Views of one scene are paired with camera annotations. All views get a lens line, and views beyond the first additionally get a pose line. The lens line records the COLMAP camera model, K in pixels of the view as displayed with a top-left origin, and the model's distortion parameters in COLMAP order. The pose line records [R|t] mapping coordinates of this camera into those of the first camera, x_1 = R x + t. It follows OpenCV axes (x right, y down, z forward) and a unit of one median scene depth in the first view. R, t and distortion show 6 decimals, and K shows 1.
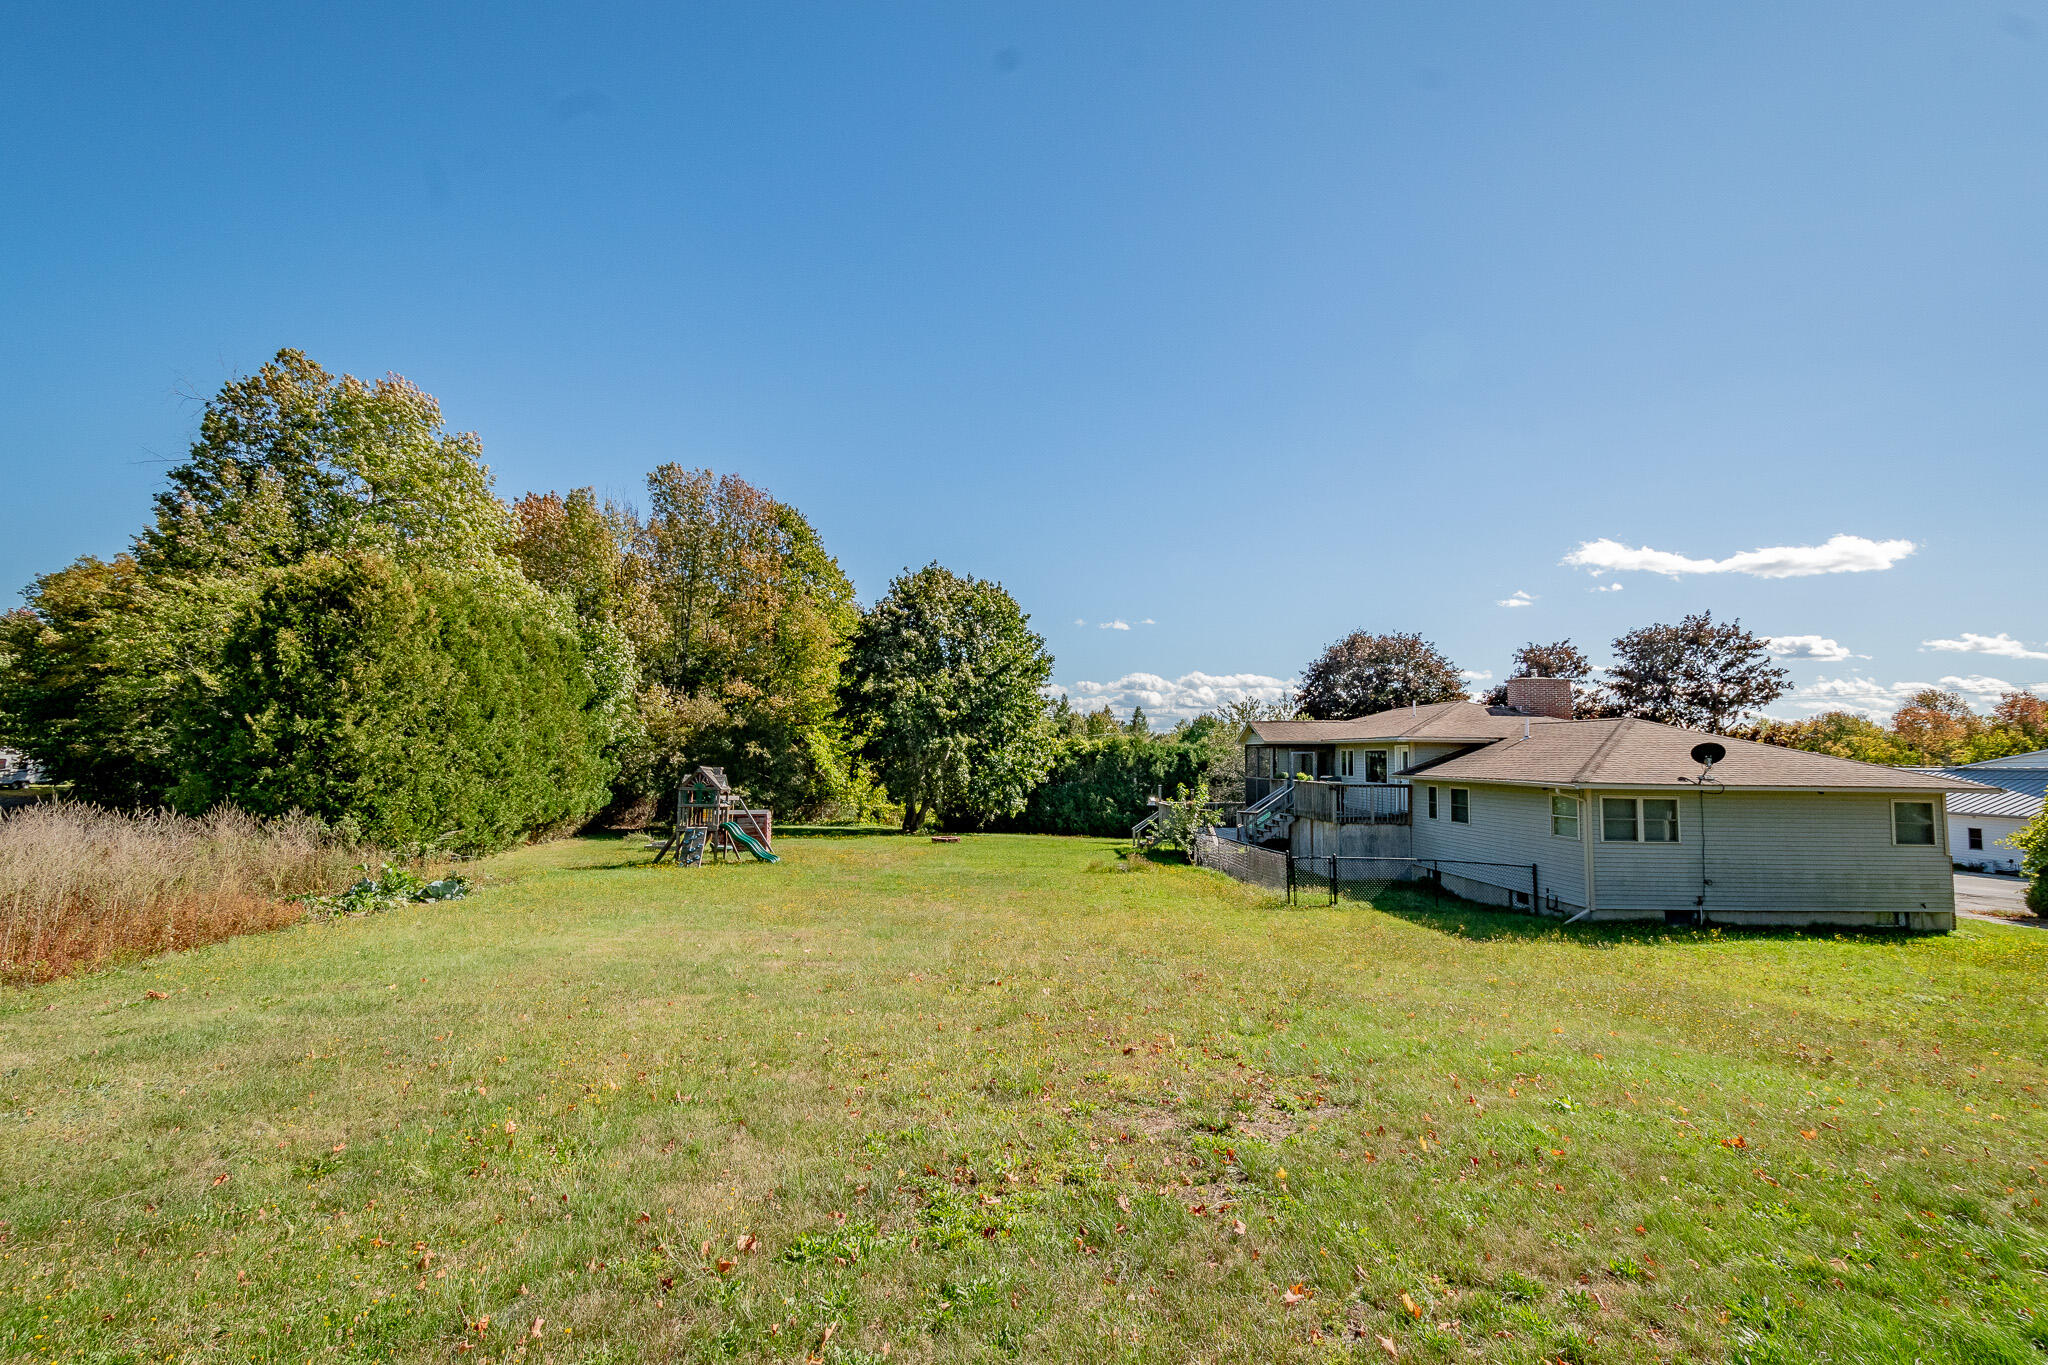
lens RADIAL K [[976.9, 0, 1018.4], [0, 976.9, 709.6], [0, 0, 1]] dist [0.010608, -0.000170]
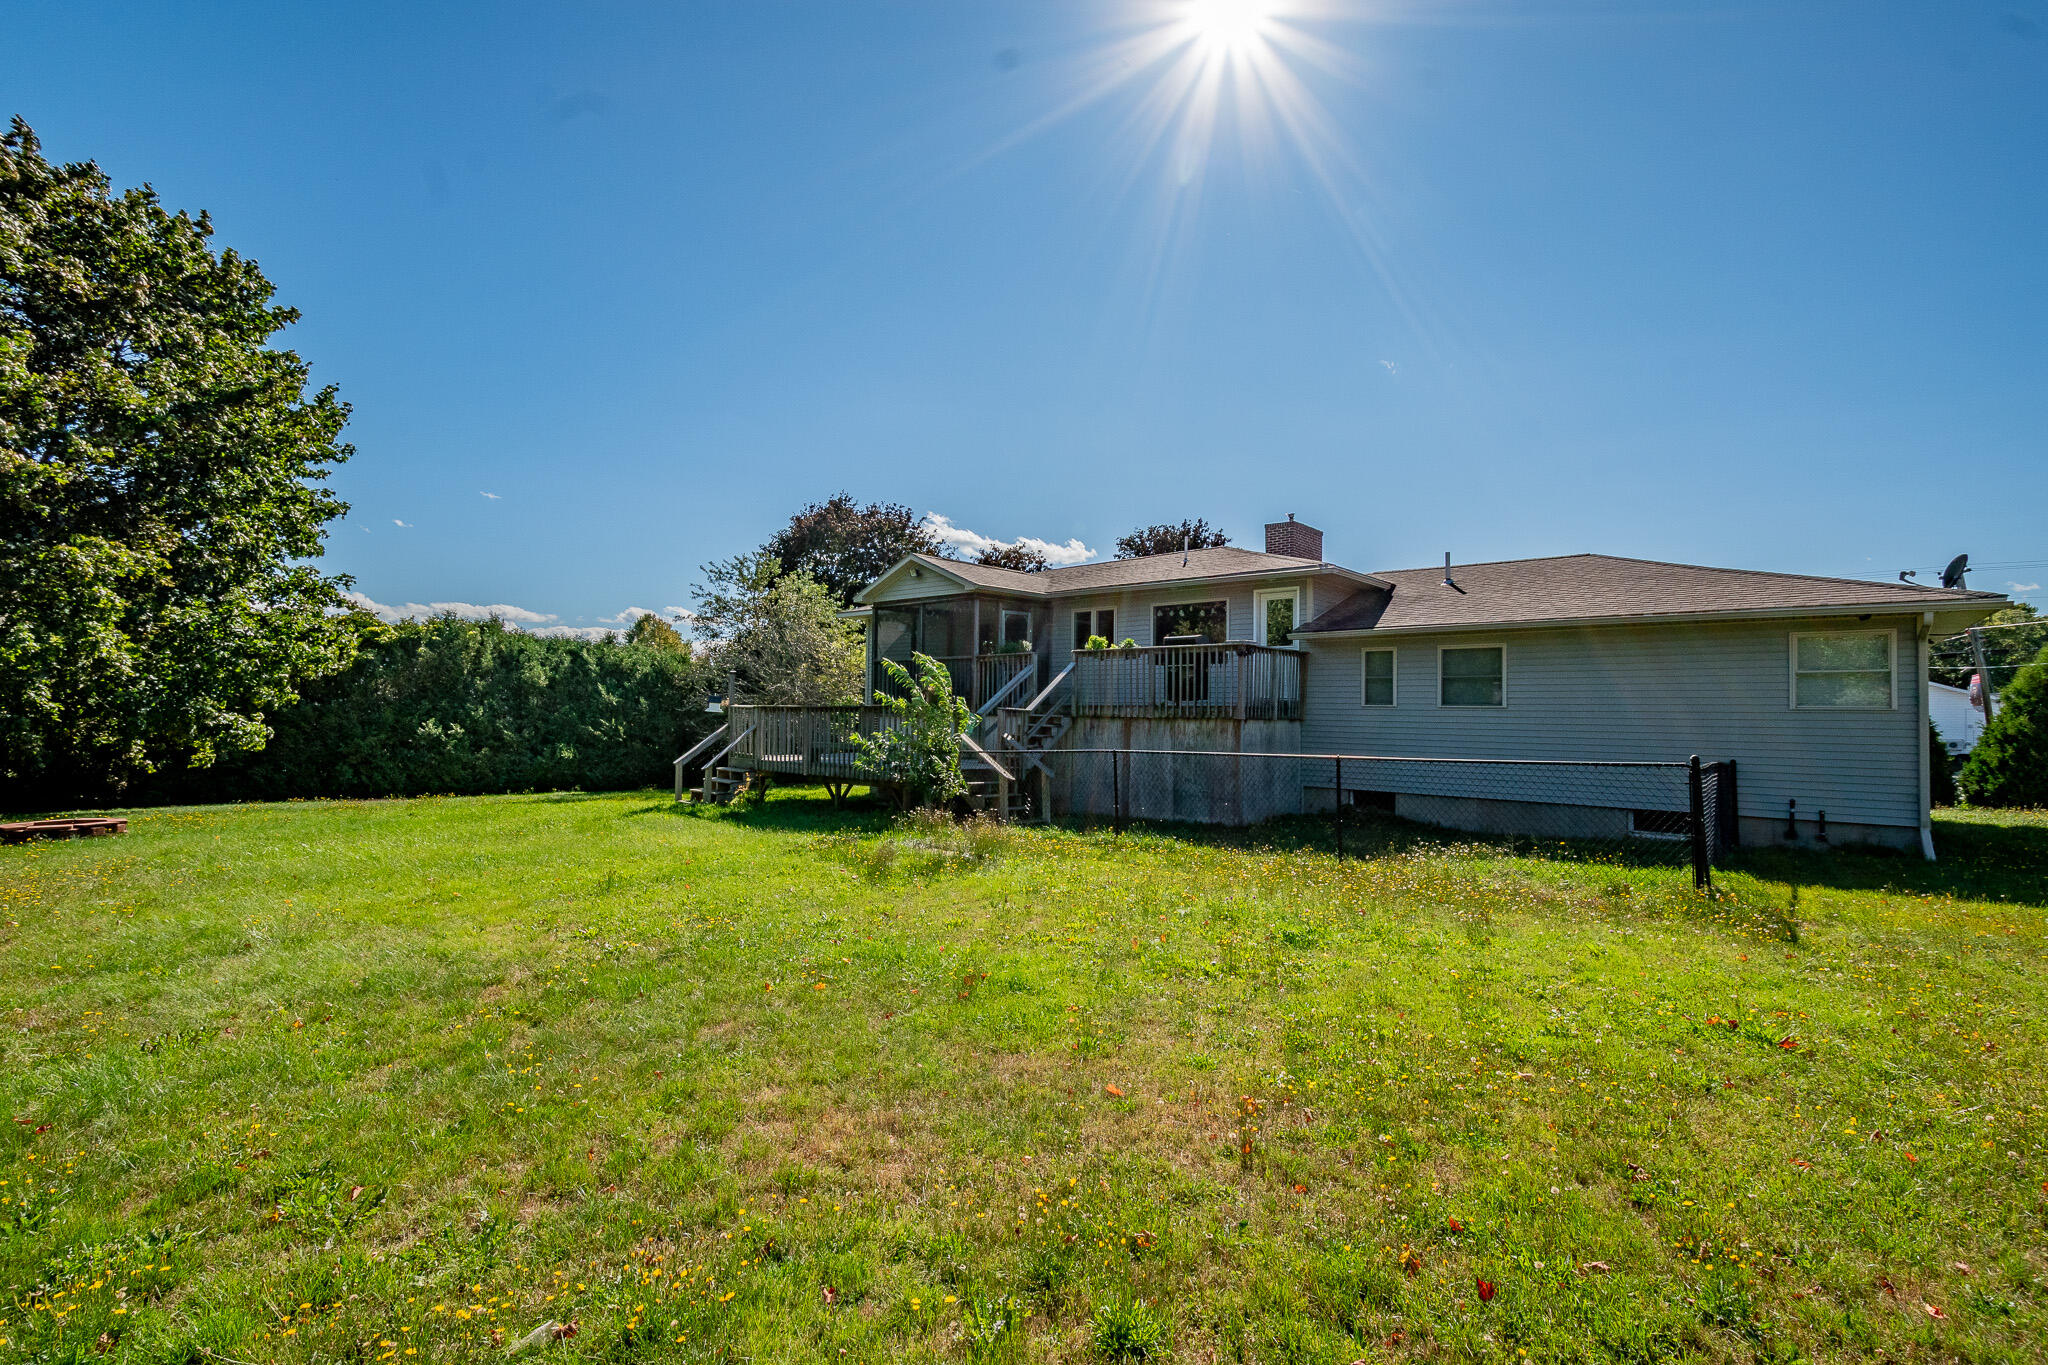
lens RADIAL K [[839.2, 0, 1025.6], [0, 839.2, 713.7], [0, 0, 1]] dist [0.000629, 0.000017]
pose [[0.647975, -0.006598, 0.761633, -0.064930], [-0.037327, 0.998486, 0.040406, 0.060719], [-0.760747, -0.054612, 0.646747, 0.493082]]
